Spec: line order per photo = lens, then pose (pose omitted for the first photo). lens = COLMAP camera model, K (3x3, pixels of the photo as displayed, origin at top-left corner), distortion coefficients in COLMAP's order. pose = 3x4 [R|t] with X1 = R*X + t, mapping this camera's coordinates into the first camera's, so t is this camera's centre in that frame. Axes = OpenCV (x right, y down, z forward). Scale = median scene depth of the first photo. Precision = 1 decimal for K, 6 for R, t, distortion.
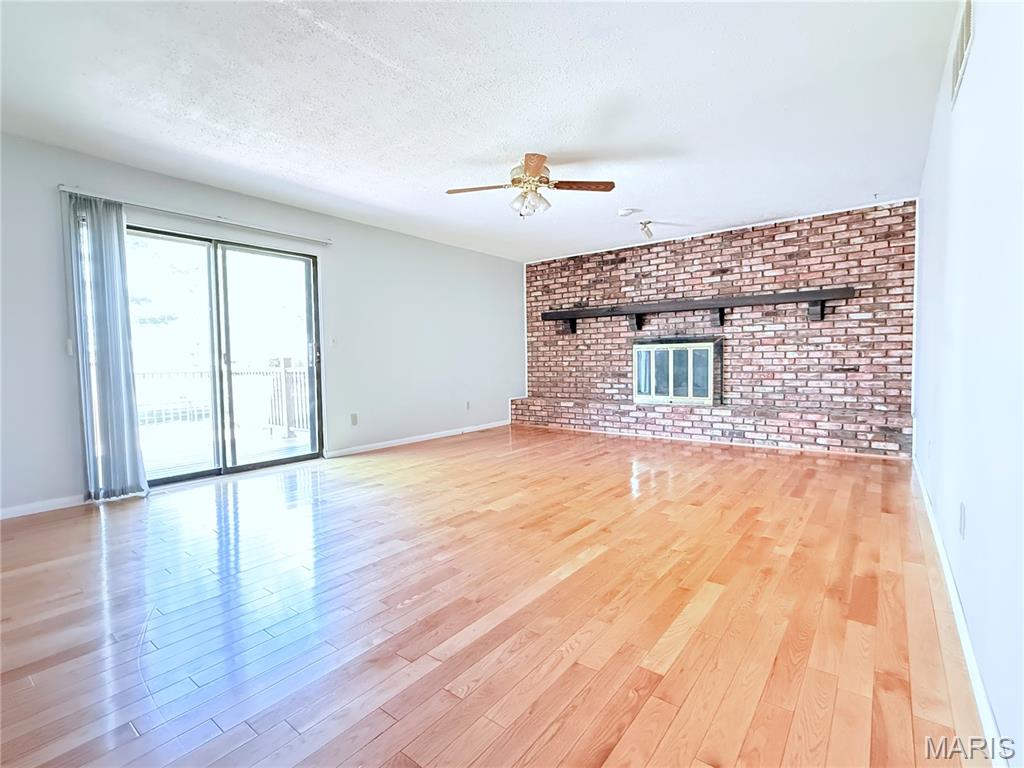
lens RADIAL K [[483.4, 0, 512.3], [0, 483.4, 386.8], [0, 0, 1]] dist [0.000088, 0.001417]
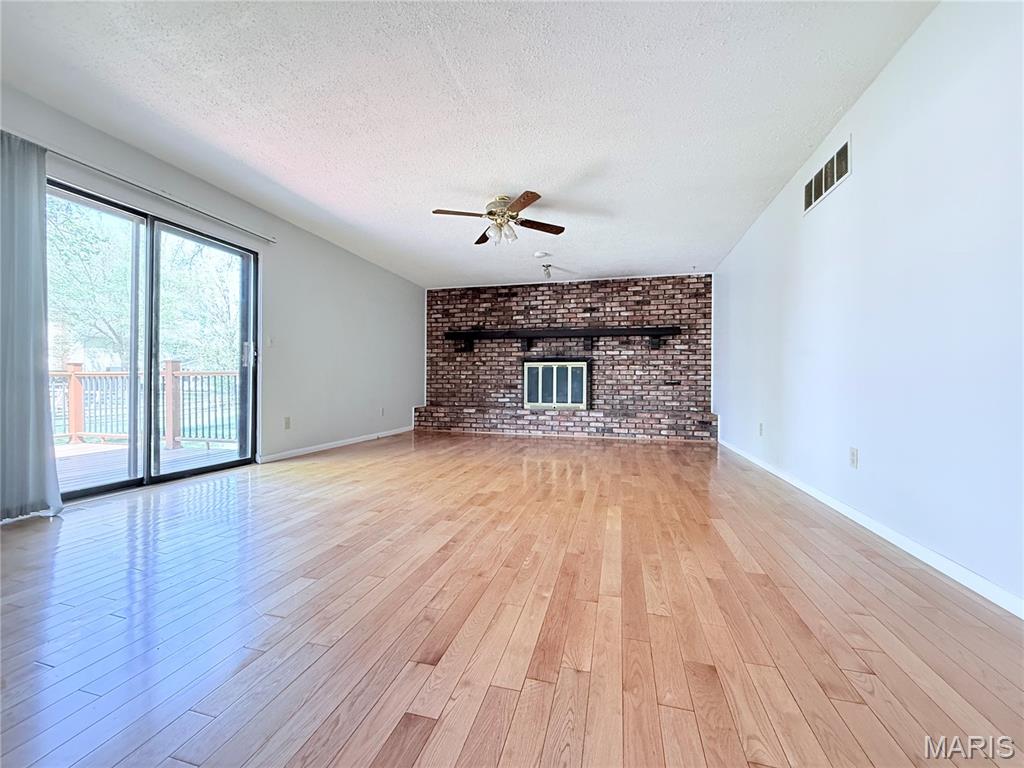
lens RADIAL K [[411.4, 0, 512.2], [0, 411.4, 383.7], [0, 0, 1]] dist [0.003443, -0.000480]
pose [[0.919329, 0.022228, 0.392861, -0.251491], [0.000412, 0.998348, -0.057452, 0.038393], [-0.393489, 0.052979, 0.917802, 0.056527]]
